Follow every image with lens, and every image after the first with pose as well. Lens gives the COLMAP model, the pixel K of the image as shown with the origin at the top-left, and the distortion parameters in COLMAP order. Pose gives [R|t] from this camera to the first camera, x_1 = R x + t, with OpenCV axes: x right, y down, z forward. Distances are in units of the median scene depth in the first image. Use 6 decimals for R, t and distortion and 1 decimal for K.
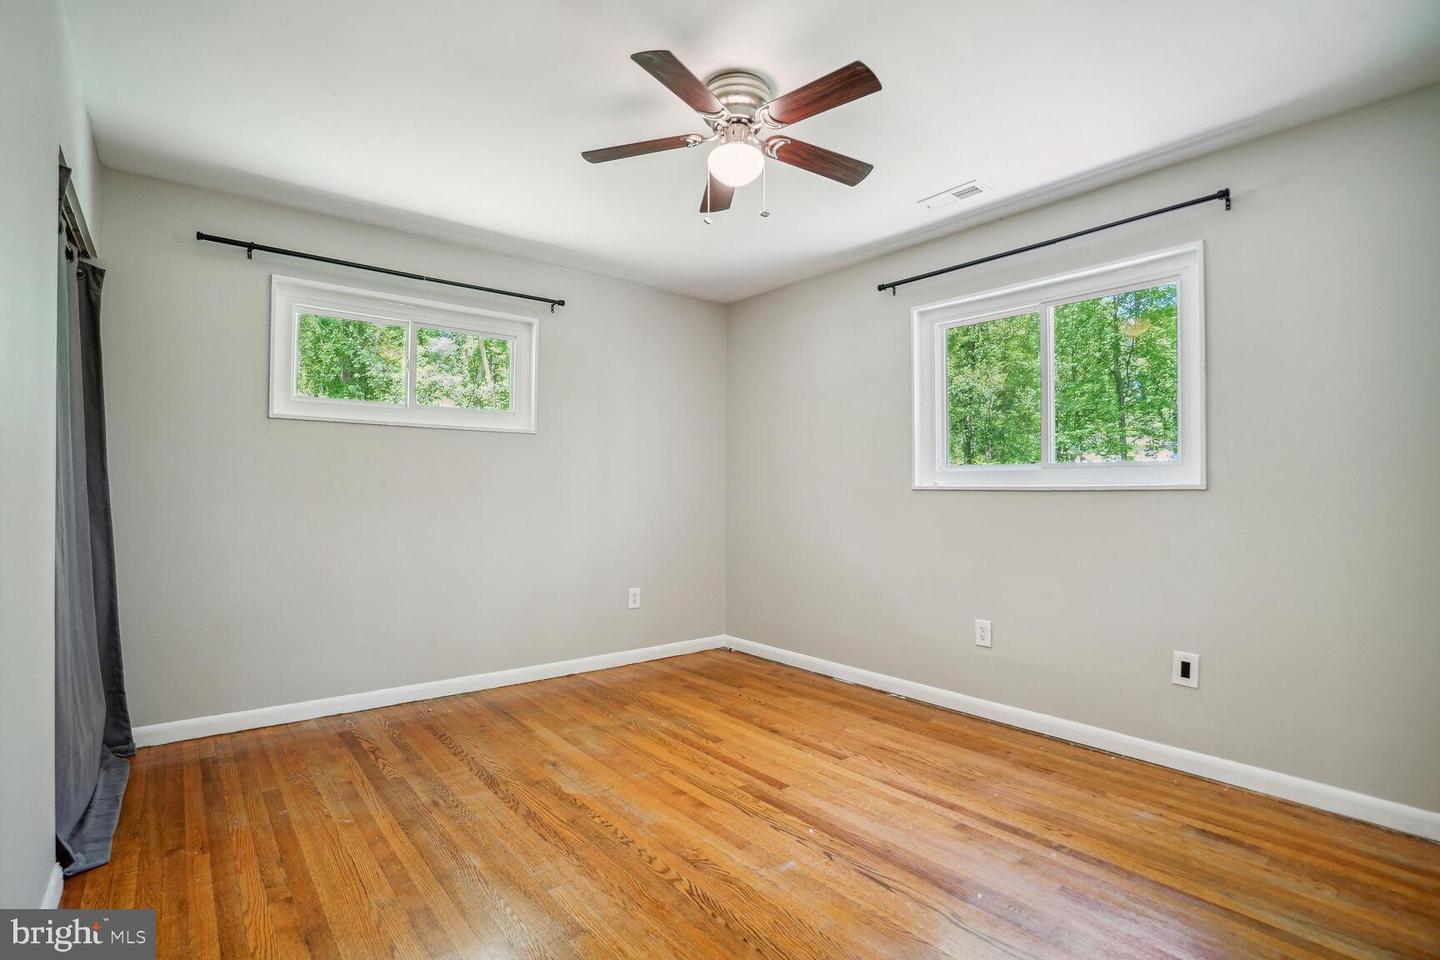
lens RADIAL K [[679.3, 0, 720.0], [0, 679.3, 480.0], [0, 0, 1]] dist [0.012762, -0.000182]
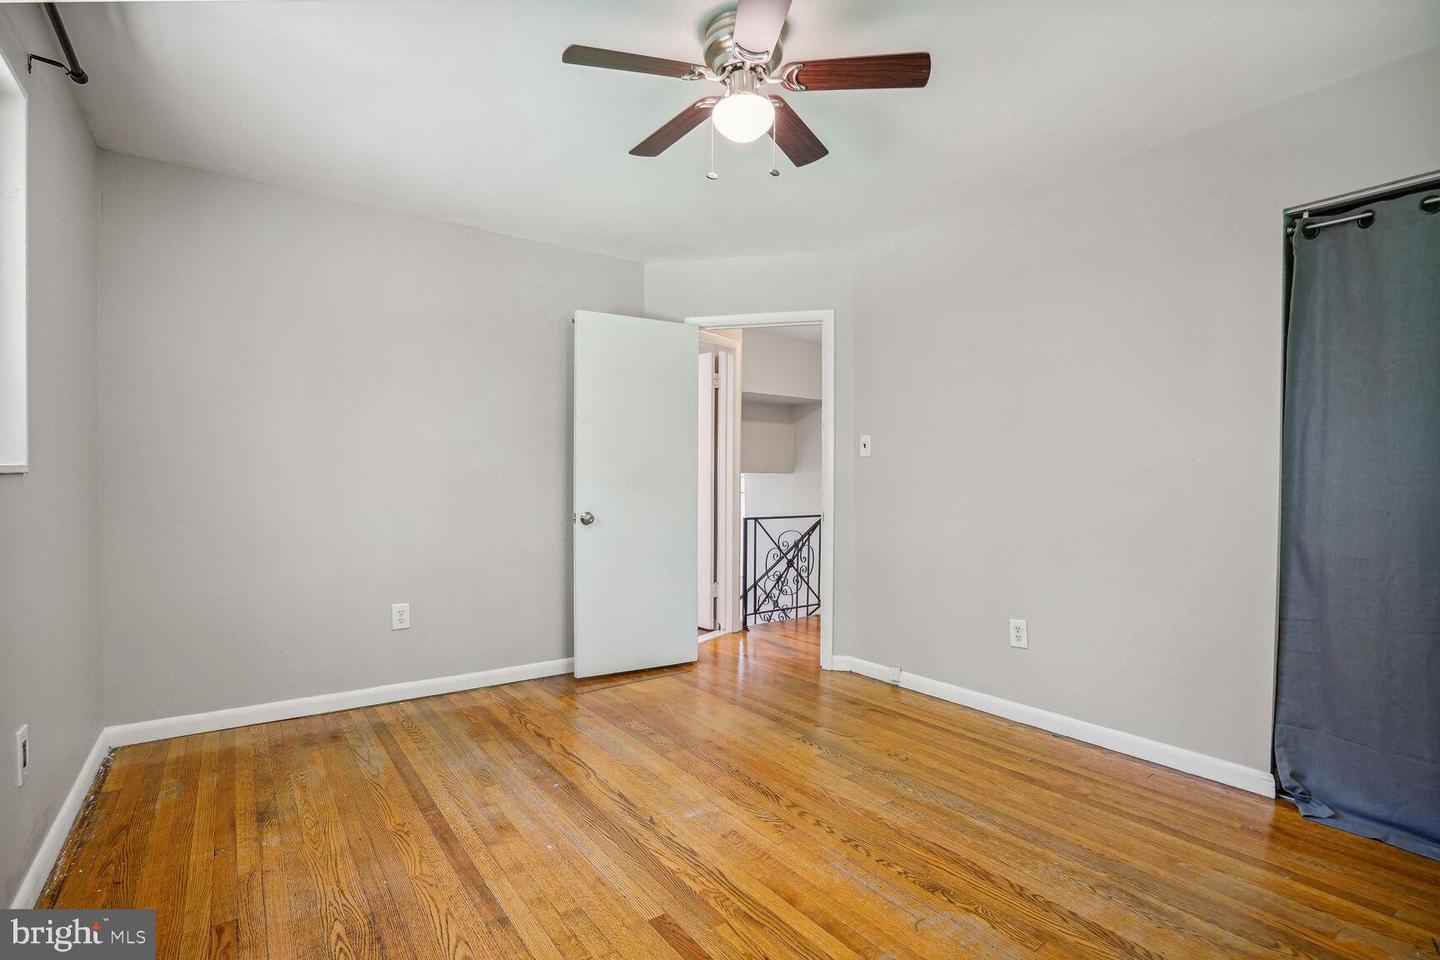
lens RADIAL K [[679.3, 0, 720.0], [0, 679.3, 480.0], [0, 0, 1]] dist [0.012762, -0.000182]
pose [[-0.998578, -0.009584, 0.052439, 0.001912], [-0.010507, 0.999794, -0.017354, 0.032633], [-0.052262, -0.017880, -0.998473, 1.883908]]
